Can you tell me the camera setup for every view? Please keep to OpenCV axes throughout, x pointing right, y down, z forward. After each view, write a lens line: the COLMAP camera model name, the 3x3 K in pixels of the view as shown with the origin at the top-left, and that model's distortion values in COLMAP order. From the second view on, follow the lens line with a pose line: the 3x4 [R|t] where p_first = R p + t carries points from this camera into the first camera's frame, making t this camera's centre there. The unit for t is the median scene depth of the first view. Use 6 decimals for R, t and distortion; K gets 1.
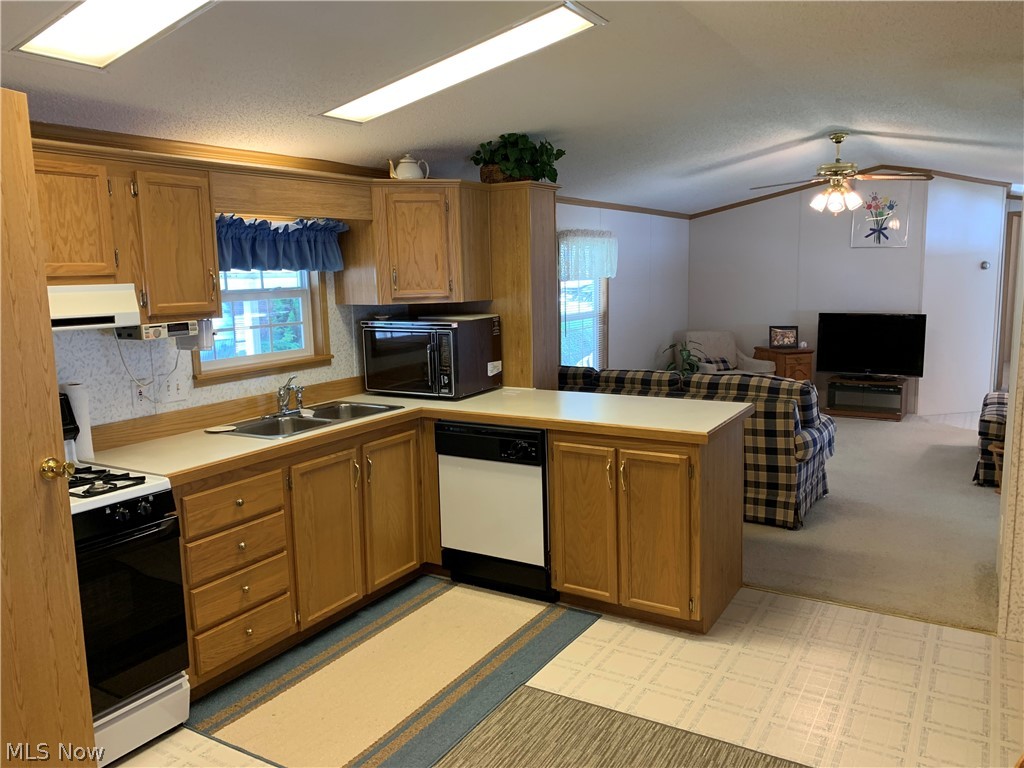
lens RADIAL K [[756.4, 0, 509.2], [0, 756.4, 381.0], [0, 0, 1]] dist [0.063612, -0.113130]
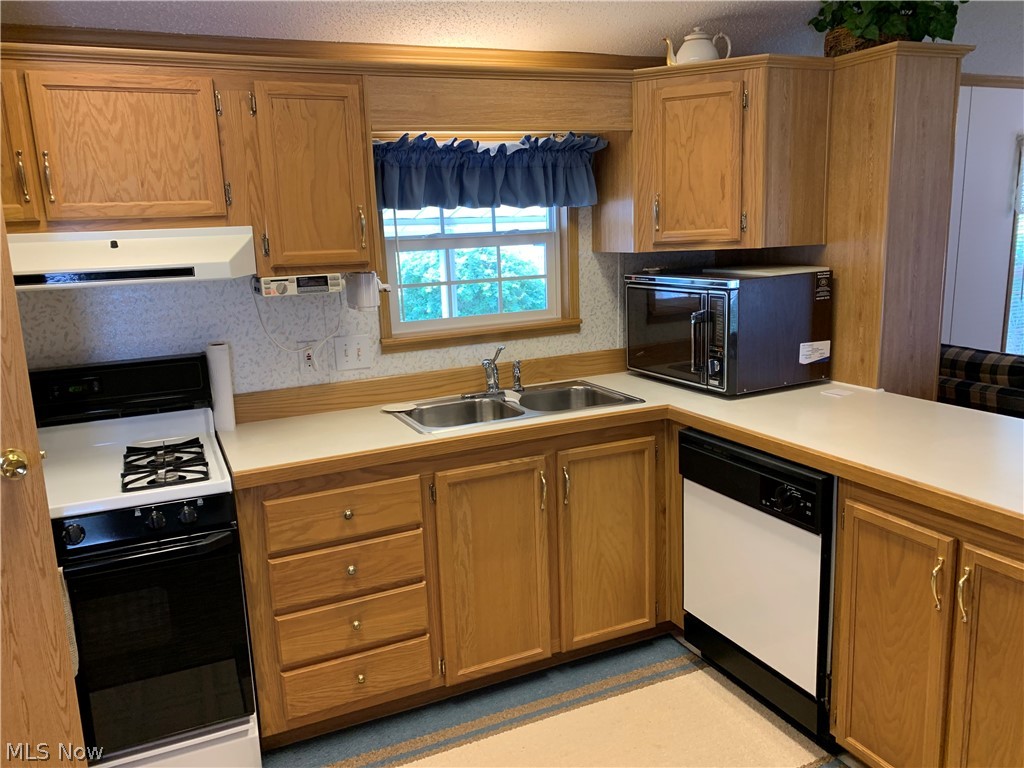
lens RADIAL K [[756.4, 0, 509.2], [0, 756.4, 381.0], [0, 0, 1]] dist [0.063612, -0.113130]
pose [[0.825354, 0.100572, -0.555586, 0.157566], [-0.059163, 0.993996, 0.092041, -0.044660], [0.561507, -0.043096, 0.826349, 0.387351]]
